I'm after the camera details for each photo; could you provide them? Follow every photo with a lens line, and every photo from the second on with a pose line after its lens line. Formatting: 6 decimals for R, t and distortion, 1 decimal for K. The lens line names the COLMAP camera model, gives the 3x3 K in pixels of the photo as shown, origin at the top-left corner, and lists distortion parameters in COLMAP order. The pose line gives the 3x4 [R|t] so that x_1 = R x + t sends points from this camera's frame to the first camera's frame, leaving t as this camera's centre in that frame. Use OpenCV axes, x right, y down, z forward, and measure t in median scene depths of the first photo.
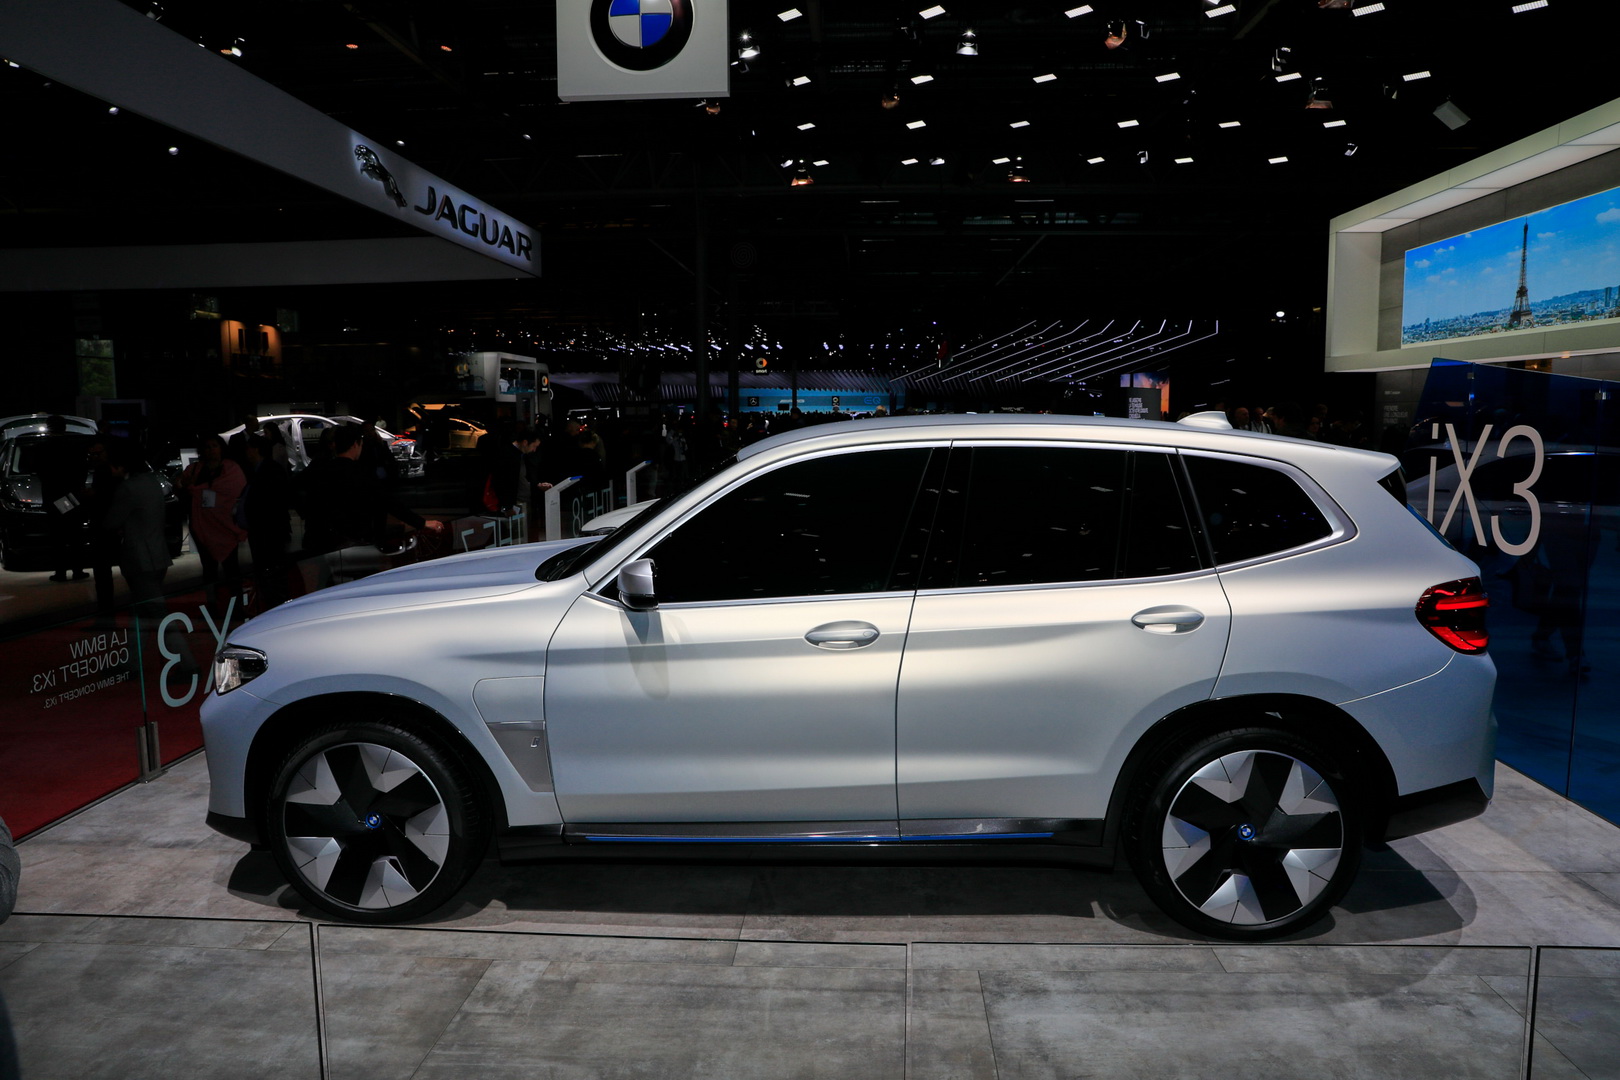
lens RADIAL K [[1134.1, 0, 801.7], [0, 1134.1, 543.5], [0, 0, 1]] dist [-0.113537, 0.098519]
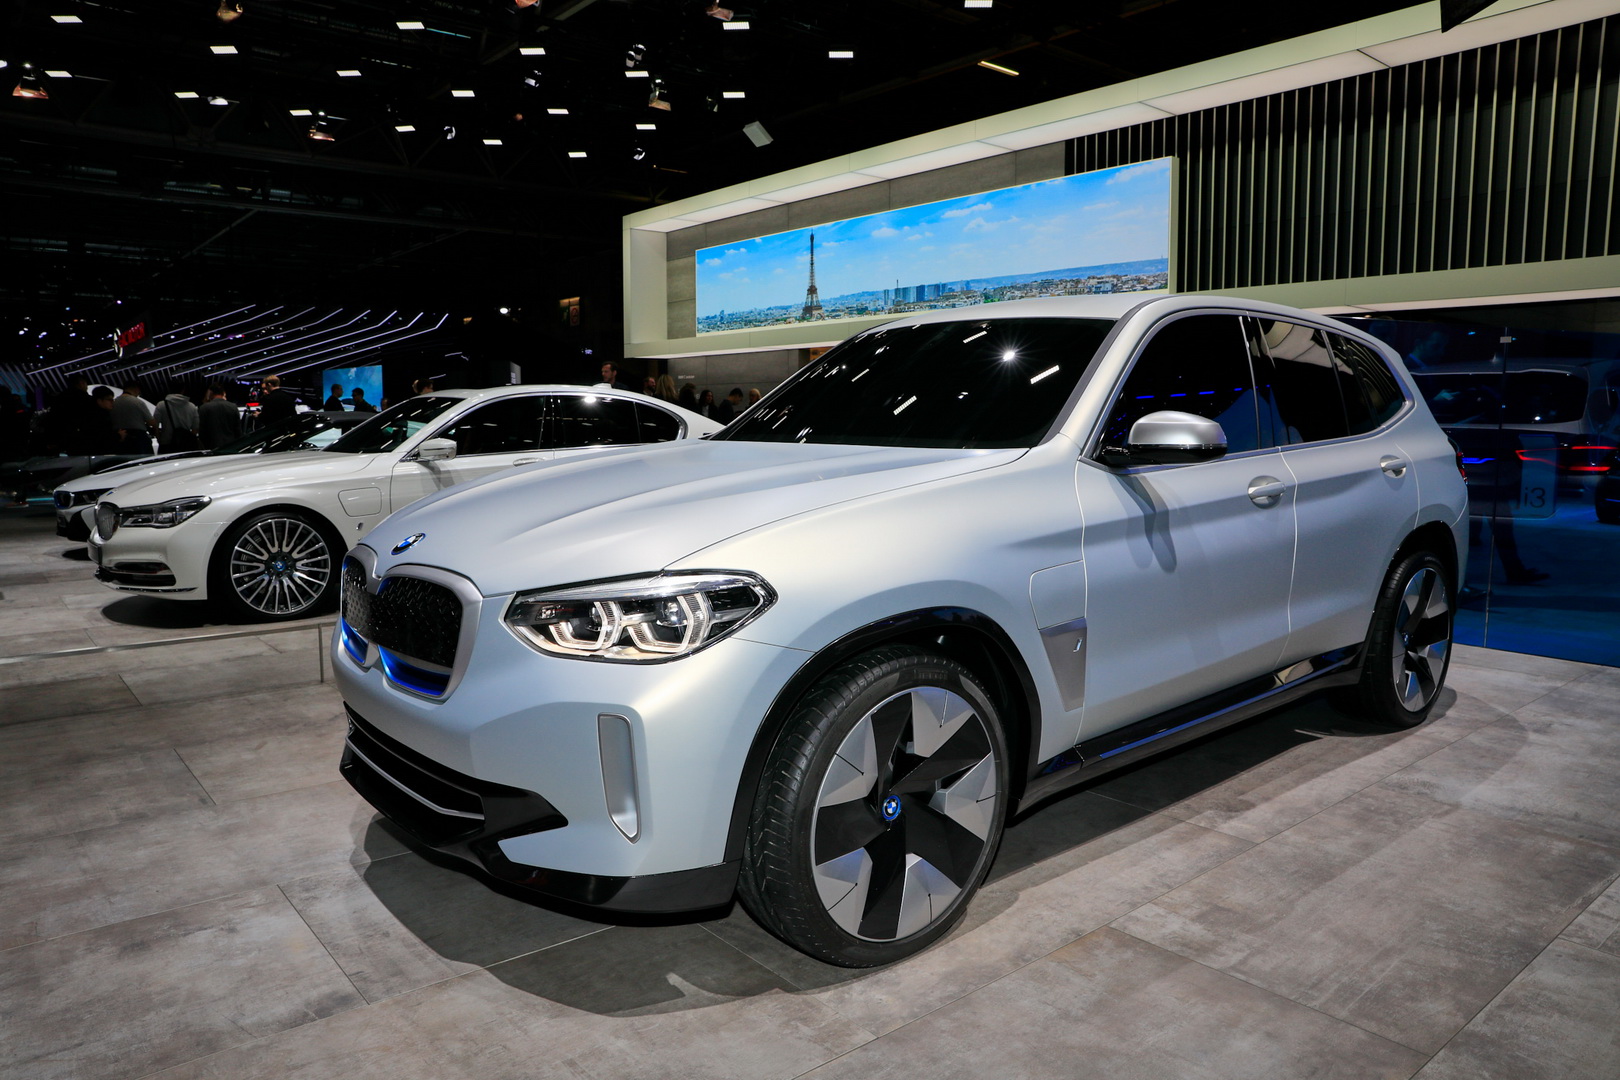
lens RADIAL K [[1134.1, 0, 801.7], [0, 1134.1, 543.5], [0, 0, 1]] dist [-0.113537, 0.098519]
pose [[0.720501, -0.072963, 0.689605, -0.740963], [0.079814, 0.996566, 0.022050, 0.058752], [-0.688846, 0.039153, 0.723850, 0.449520]]
